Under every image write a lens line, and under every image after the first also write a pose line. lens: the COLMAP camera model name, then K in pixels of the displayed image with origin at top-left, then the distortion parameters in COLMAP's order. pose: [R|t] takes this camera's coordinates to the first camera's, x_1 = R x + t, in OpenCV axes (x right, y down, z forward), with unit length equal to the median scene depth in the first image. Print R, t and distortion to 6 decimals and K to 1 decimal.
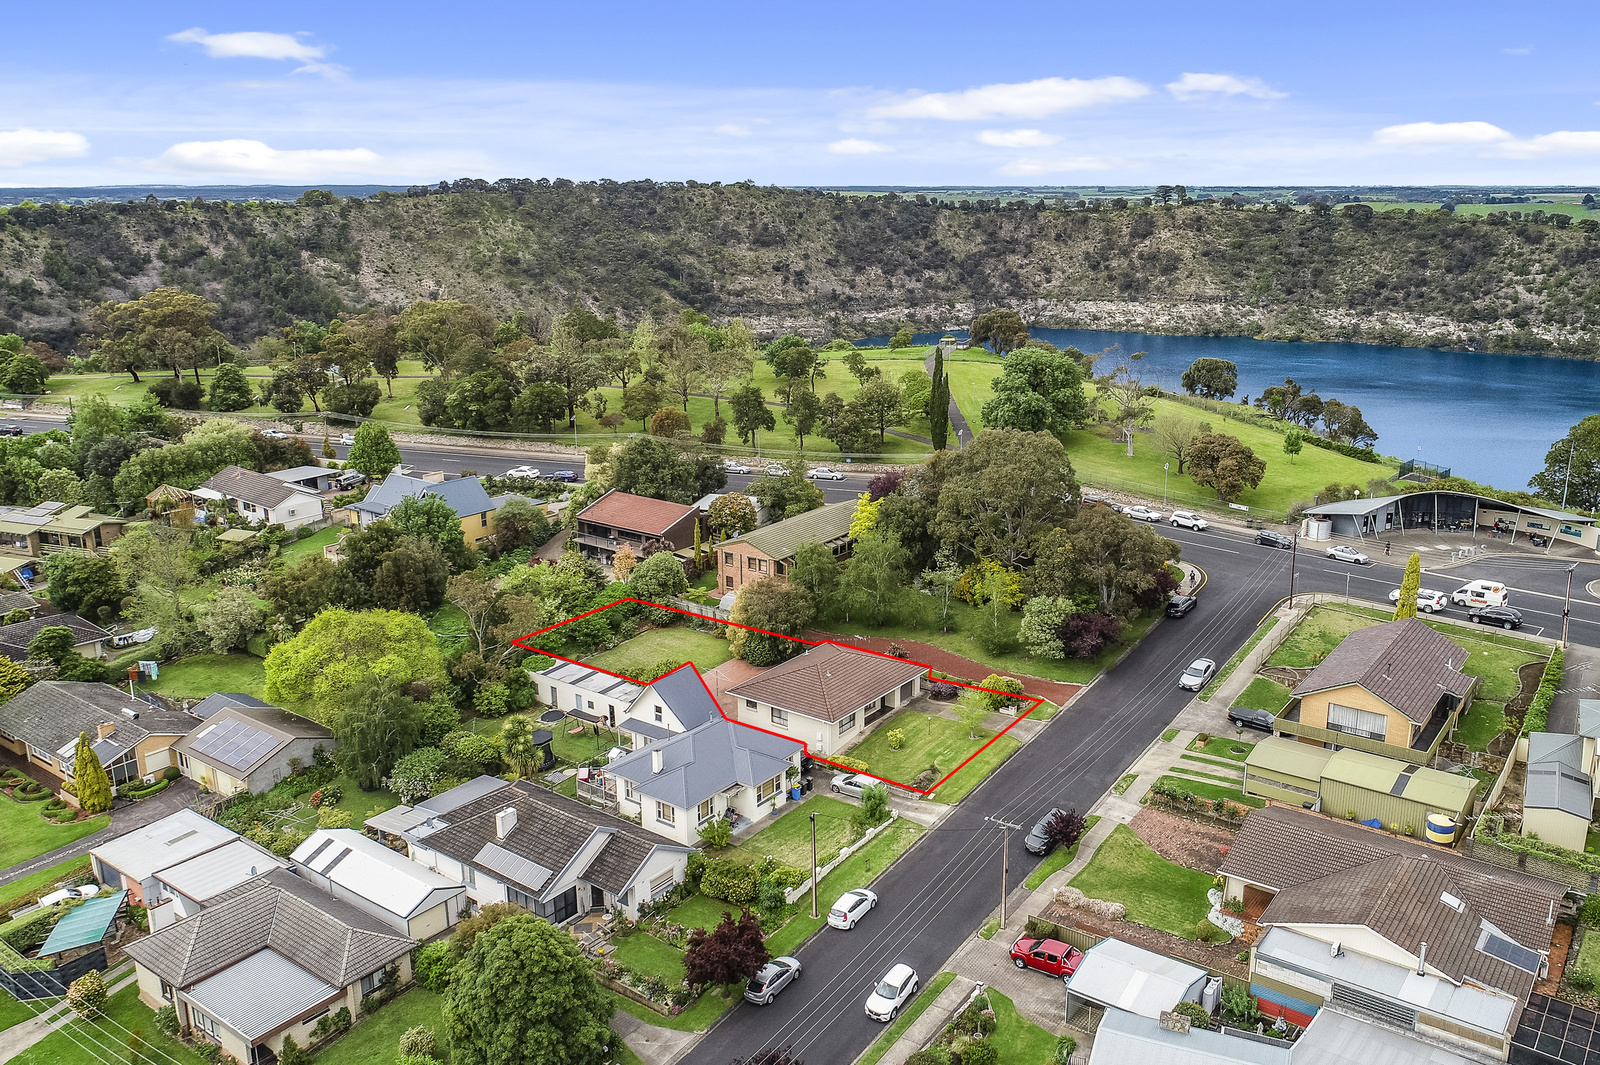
lens RADIAL K [[1115.6, 0, 803.7], [0, 1115.6, 533.8], [0, 0, 1]] dist [-0.002512, -0.003428]
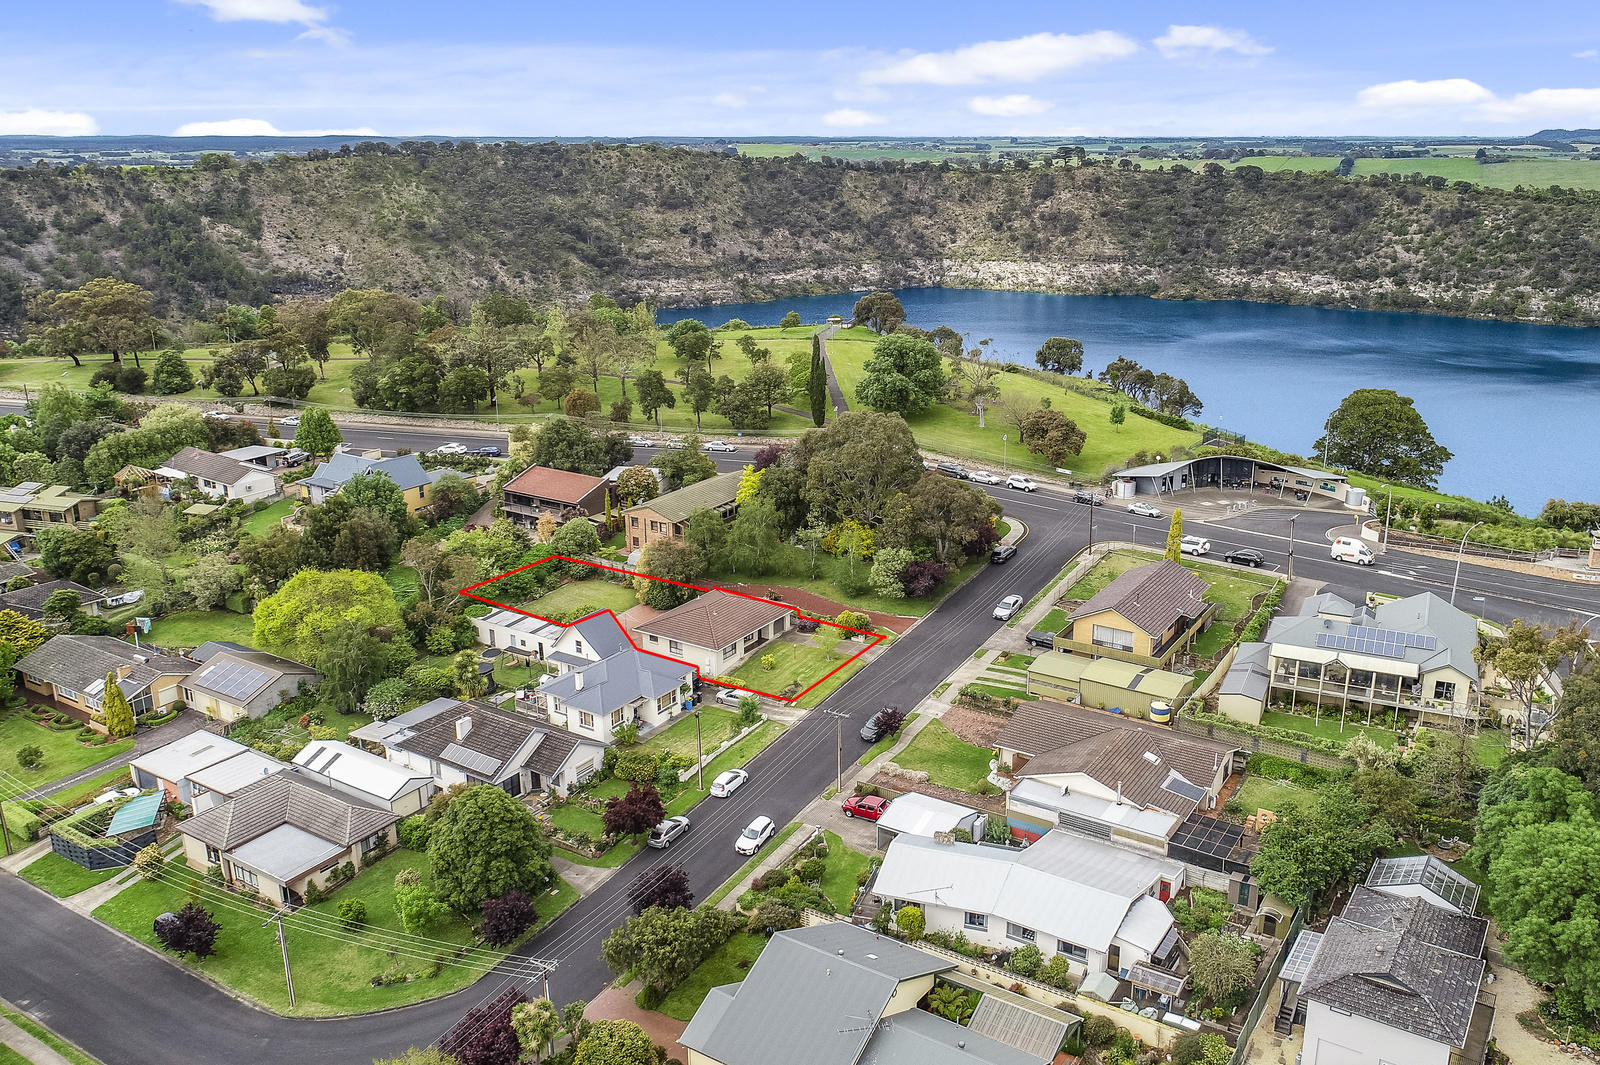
lens RADIAL K [[1115.6, 0, 794.9], [0, 1115.6, 533.9], [0, 0, 1]] dist [-0.002512, -0.003428]
pose [[0.997552, -0.018691, 0.067377, 0.022340], [0.016172, 0.999157, 0.037736, -0.007170], [-0.068026, -0.036554, 0.997014, -0.194372]]
